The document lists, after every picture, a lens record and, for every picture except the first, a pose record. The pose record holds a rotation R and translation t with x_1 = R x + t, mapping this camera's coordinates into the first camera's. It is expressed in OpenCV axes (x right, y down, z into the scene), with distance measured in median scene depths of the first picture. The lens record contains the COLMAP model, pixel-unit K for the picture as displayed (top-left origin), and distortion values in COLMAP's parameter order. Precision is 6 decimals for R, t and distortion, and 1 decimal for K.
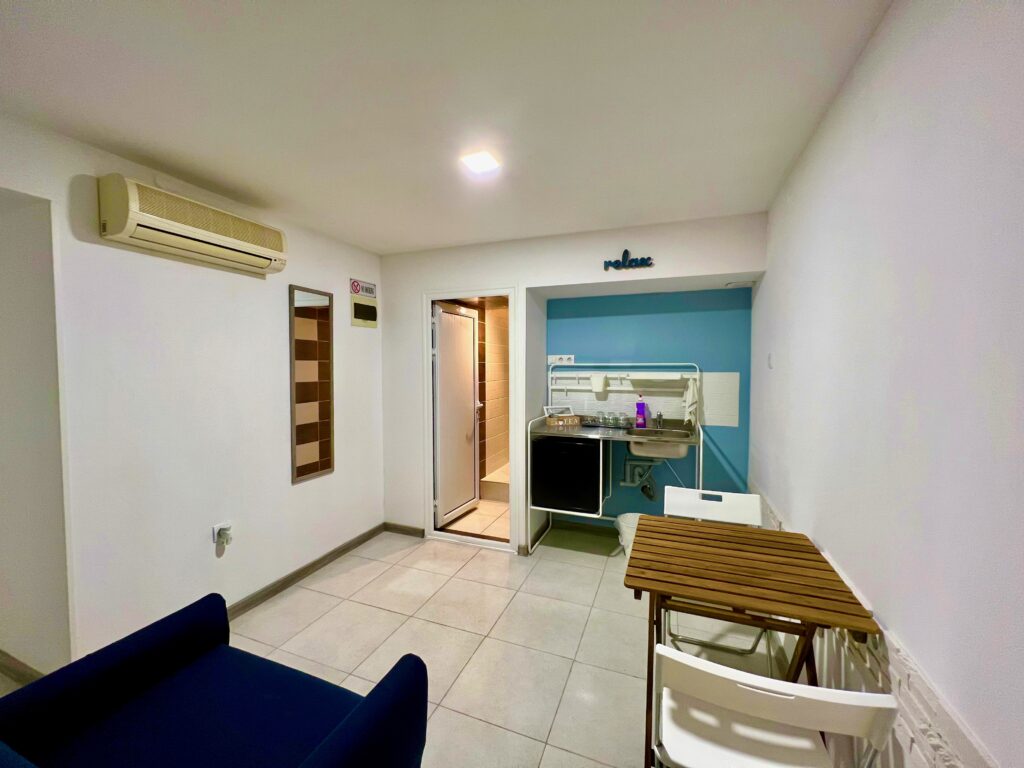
lens RADIAL K [[410.0, 0, 512.0], [0, 410.0, 384.0], [0, 0, 1]] dist [-0.000333, 0.000390]
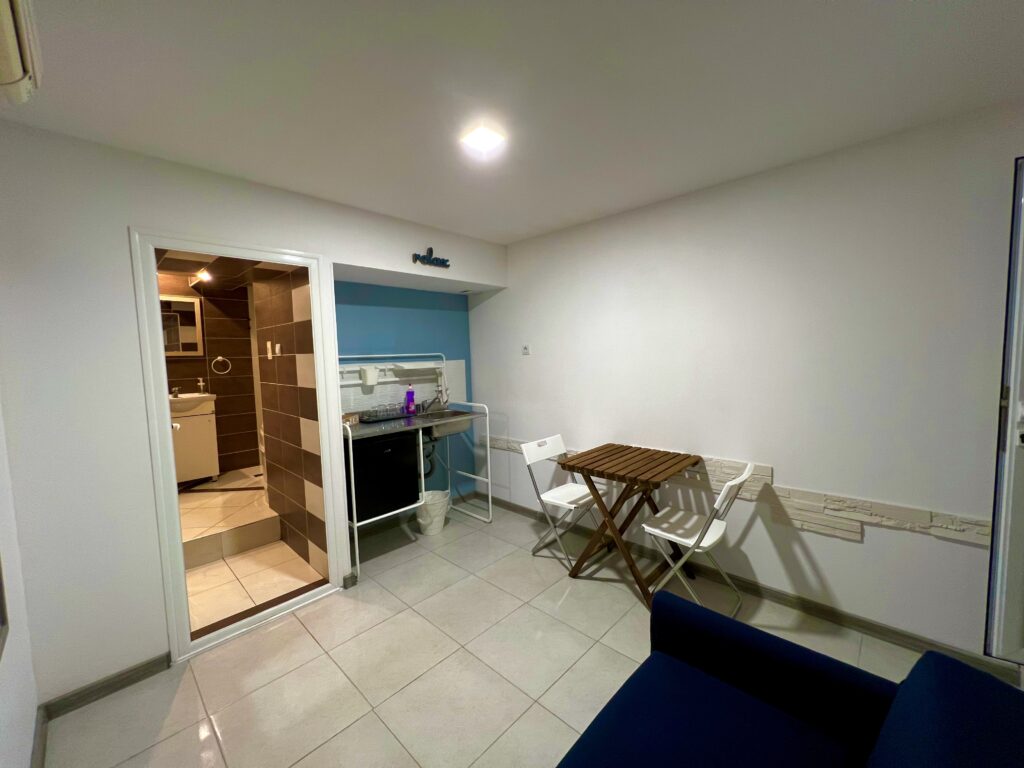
lens RADIAL K [[410.0, 0, 512.0], [0, 410.0, 384.0], [0, 0, 1]] dist [-0.000333, 0.000390]
pose [[0.366244, -0.077191, 0.927312, -0.598617], [0.066061, 0.996196, 0.056834, -0.016428], [-0.928171, 0.040444, 0.369950, 0.375526]]
